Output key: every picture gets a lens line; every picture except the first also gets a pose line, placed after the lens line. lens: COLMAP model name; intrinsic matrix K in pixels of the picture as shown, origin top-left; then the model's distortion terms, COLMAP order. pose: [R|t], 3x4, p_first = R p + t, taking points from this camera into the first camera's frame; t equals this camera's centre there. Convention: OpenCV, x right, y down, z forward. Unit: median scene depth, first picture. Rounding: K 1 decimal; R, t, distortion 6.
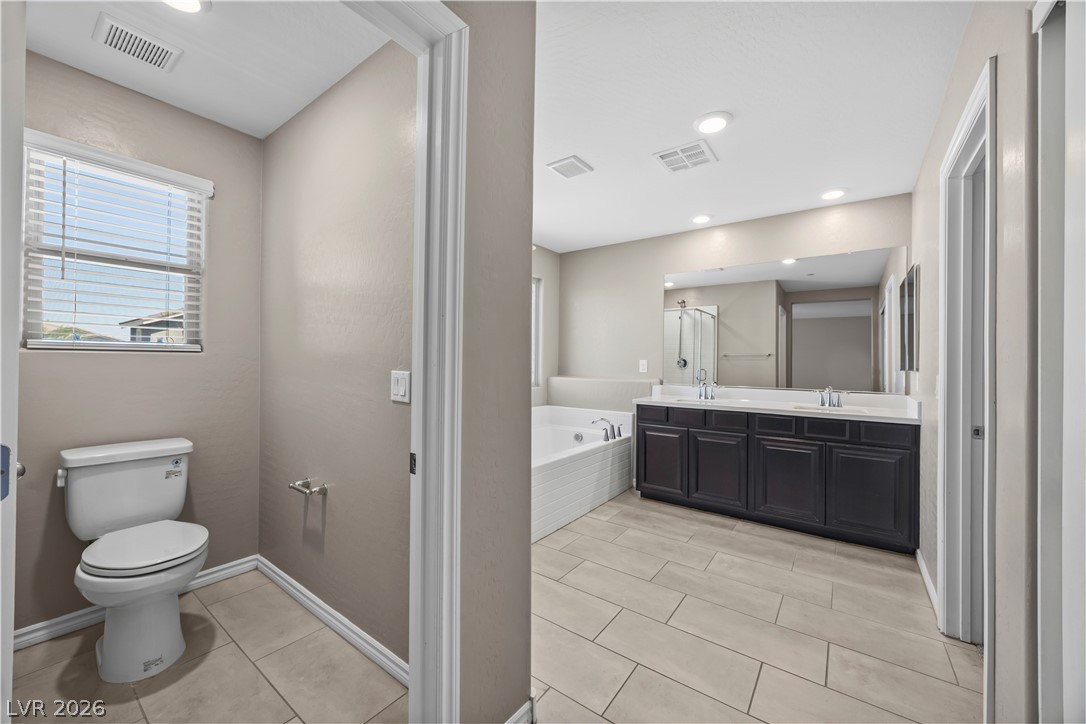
lens RADIAL K [[417.9, 0, 541.2], [0, 417.9, 361.3], [0, 0, 1]] dist [-0.002742, 0.001242]
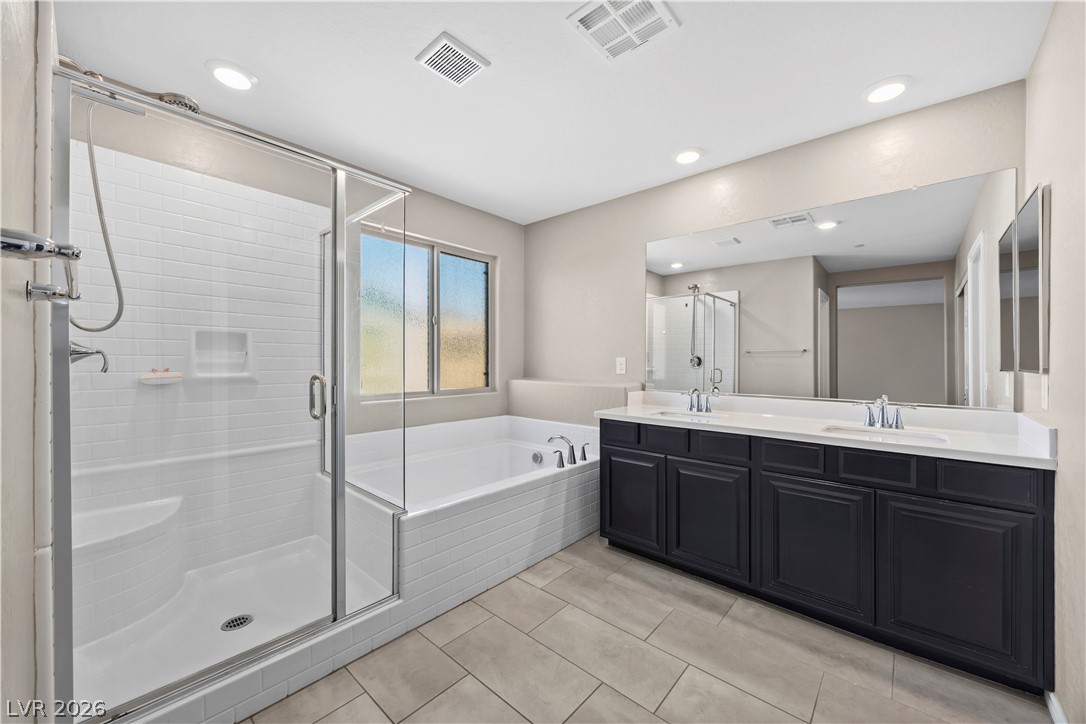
lens RADIAL K [[417.9, 0, 542.4], [0, 417.9, 360.1], [0, 0, 1]] dist [-0.002742, 0.001242]
pose [[0.996027, -0.003922, -0.088971, 0.211229], [0.003814, 0.999992, -0.001379, 0.002528], [0.088975, 0.001034, 0.996033, 0.292140]]
